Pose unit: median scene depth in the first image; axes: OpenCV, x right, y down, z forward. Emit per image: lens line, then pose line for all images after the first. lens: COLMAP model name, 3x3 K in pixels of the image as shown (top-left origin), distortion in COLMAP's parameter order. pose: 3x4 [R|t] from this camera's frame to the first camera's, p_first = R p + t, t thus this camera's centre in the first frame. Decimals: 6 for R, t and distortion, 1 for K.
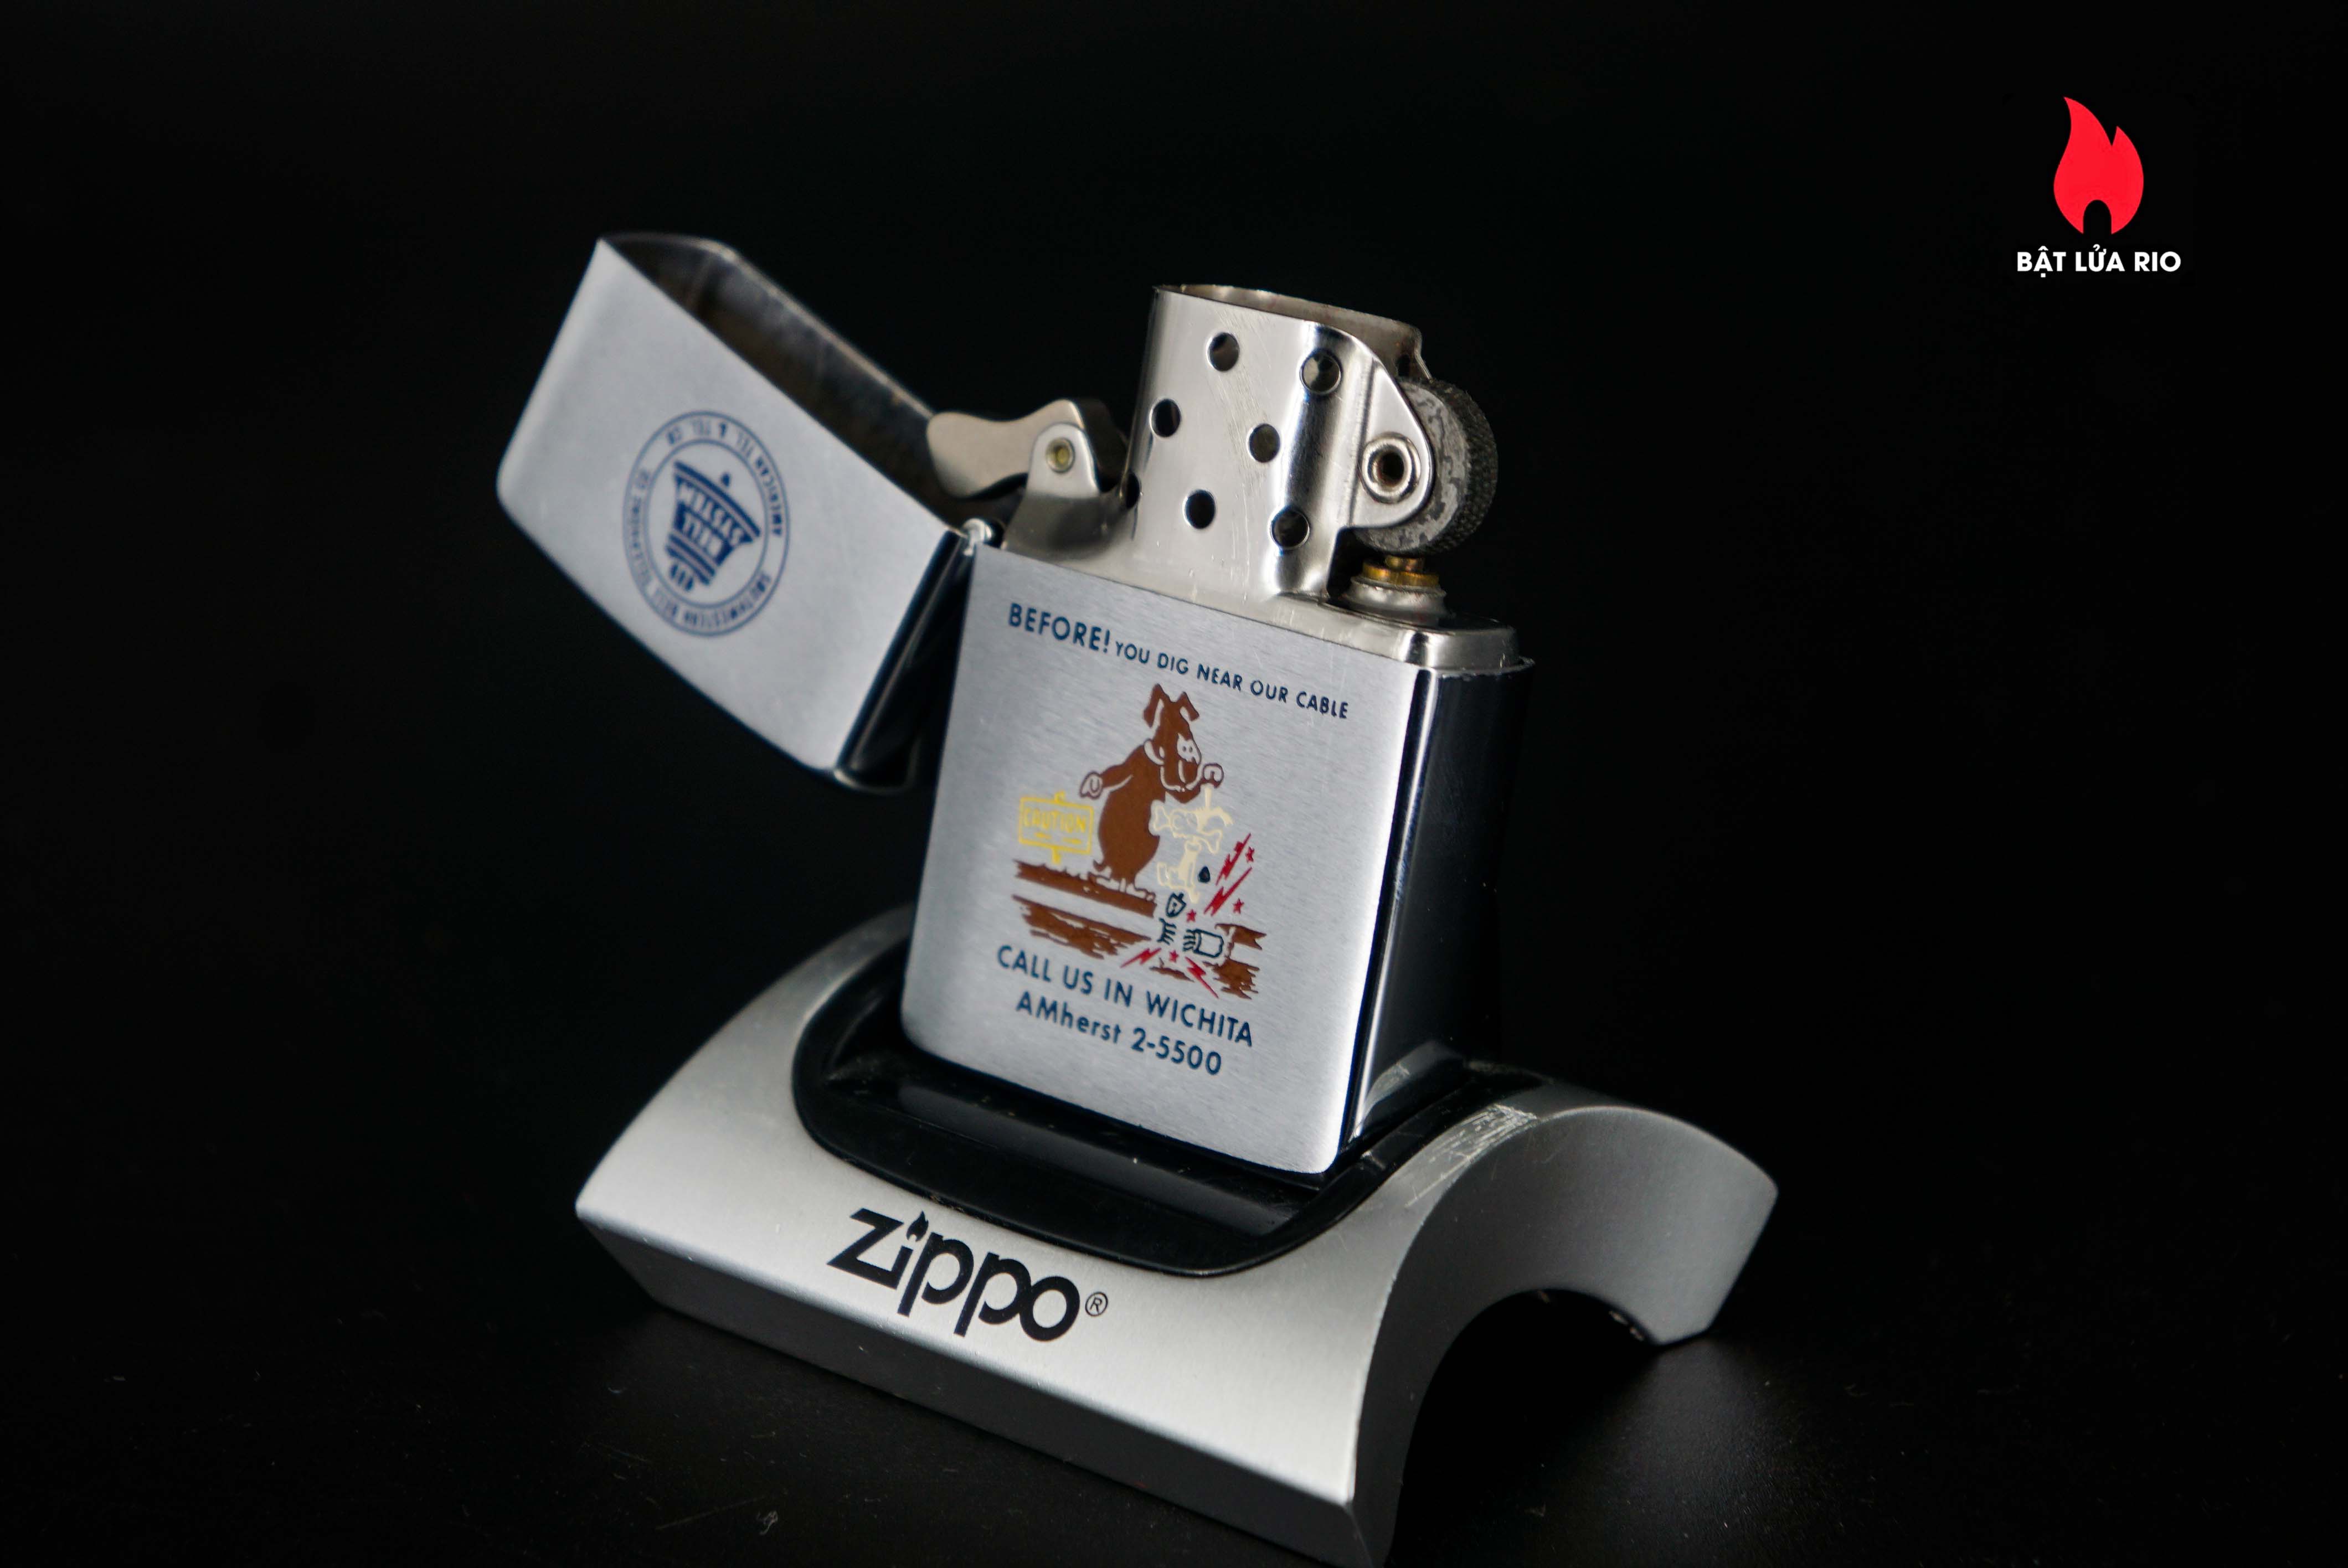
lens RADIAL K [[5678.6, 0, 1174.0], [0, 5678.6, 784.0], [0, 0, 1]] dist [0.310991, 0.288058]
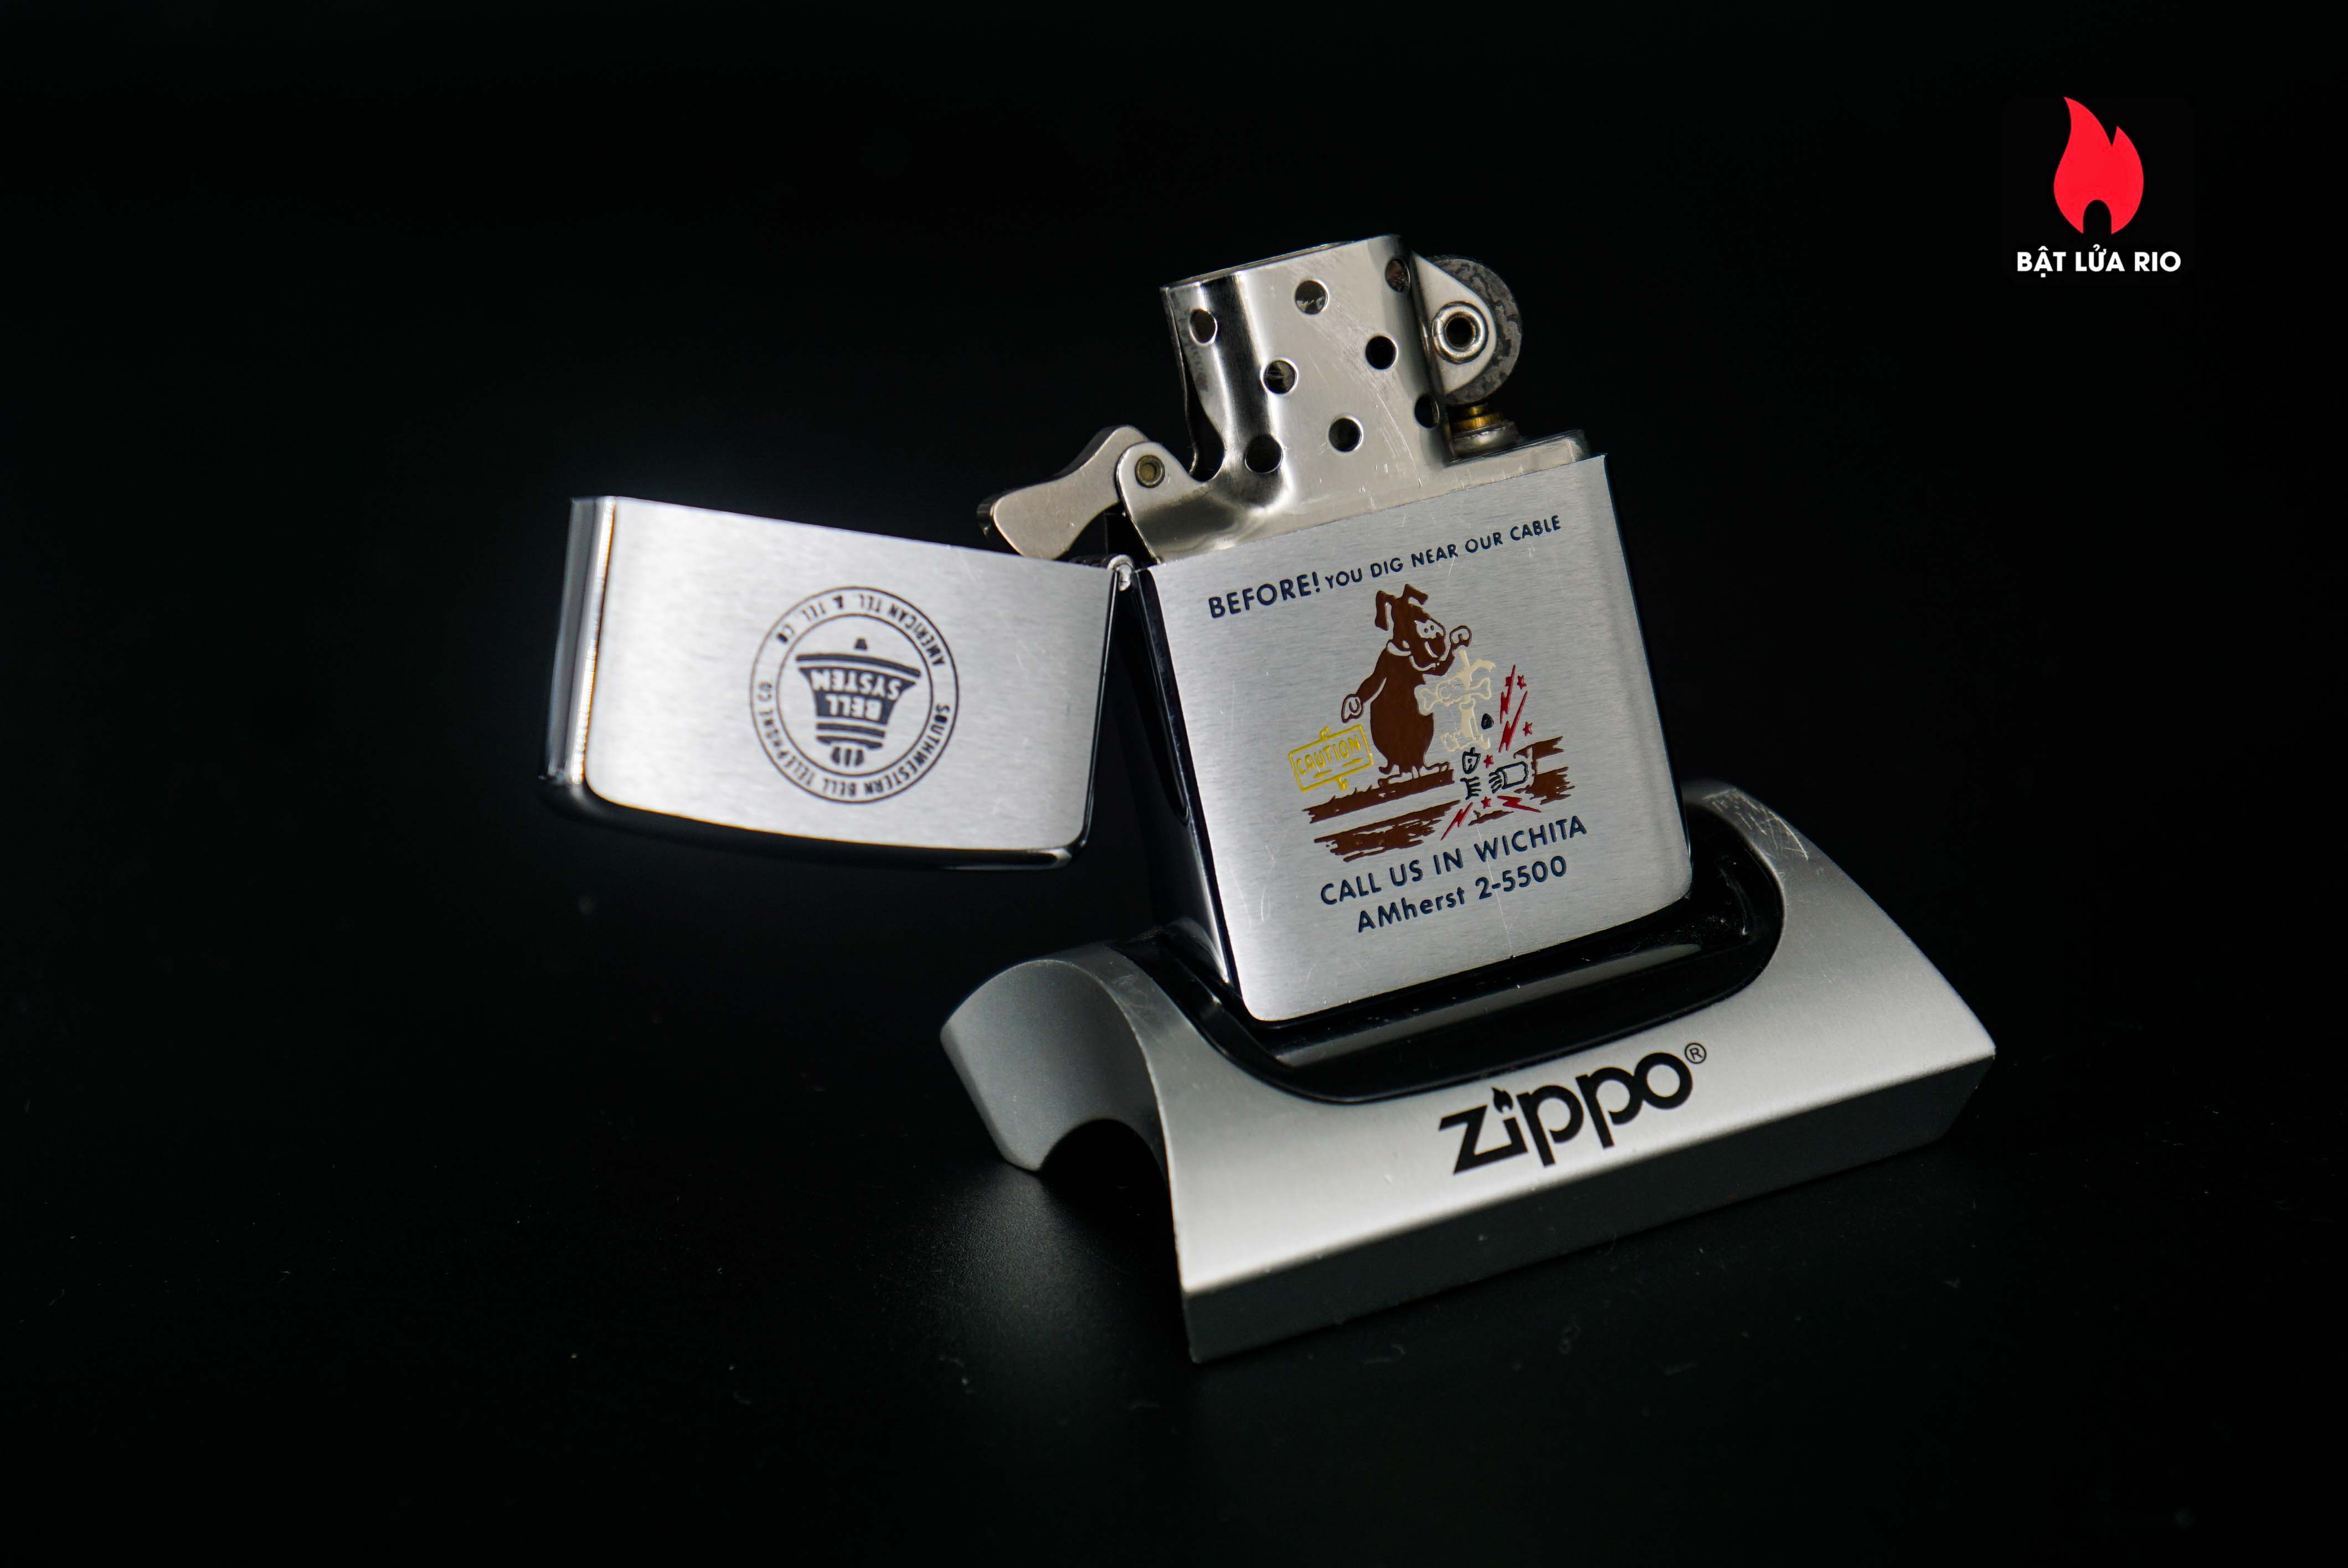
lens RADIAL K [[5678.6, 0, 1174.0], [0, 5678.6, 784.0], [0, 0, 1]] dist [0.310991, 0.288058]
pose [[0.475908, -0.358803, 0.802977, -0.938660], [0.441310, 0.887162, 0.134866, -0.153287], [-0.760761, 0.290178, 0.580551, 0.388956]]
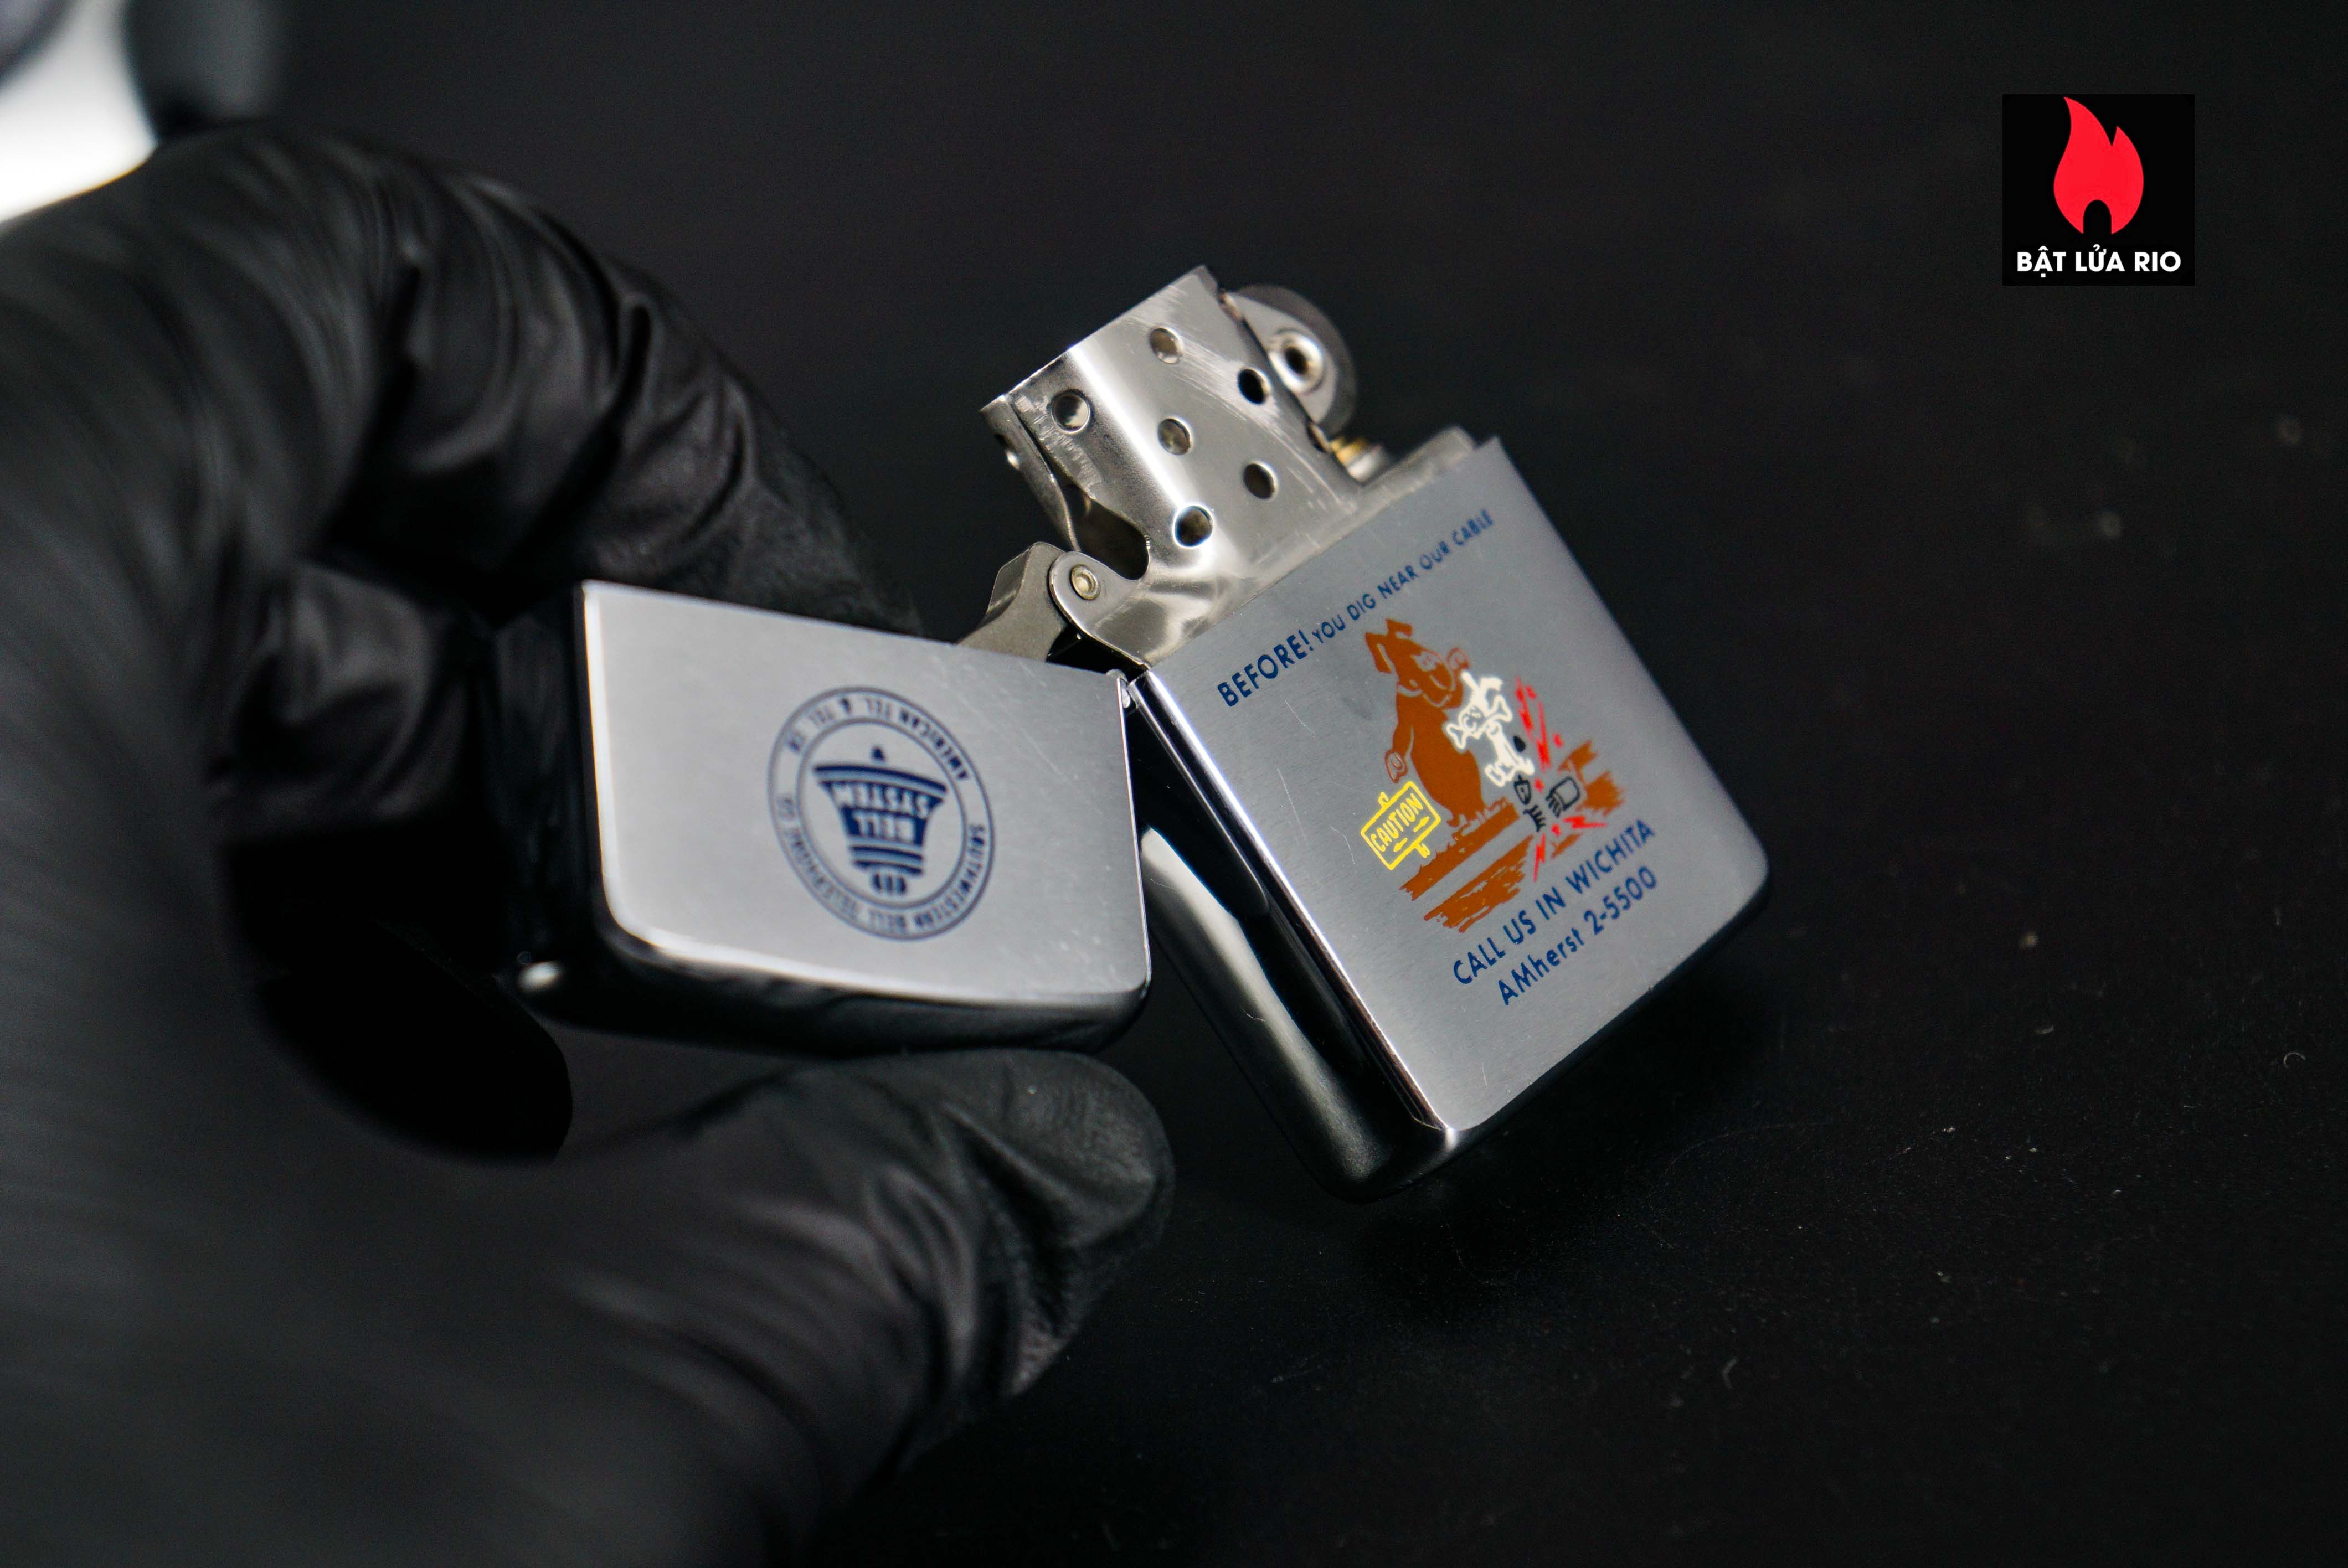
lens RADIAL K [[5678.6, 0, 1174.0], [0, 5678.6, 784.0], [0, 0, 1]] dist [0.310991, 0.288058]
pose [[0.046623, -0.263197, 0.963615, -0.941052], [0.699283, 0.697465, 0.156668, -0.173782], [-0.713323, 0.666536, 0.216567, 0.831072]]
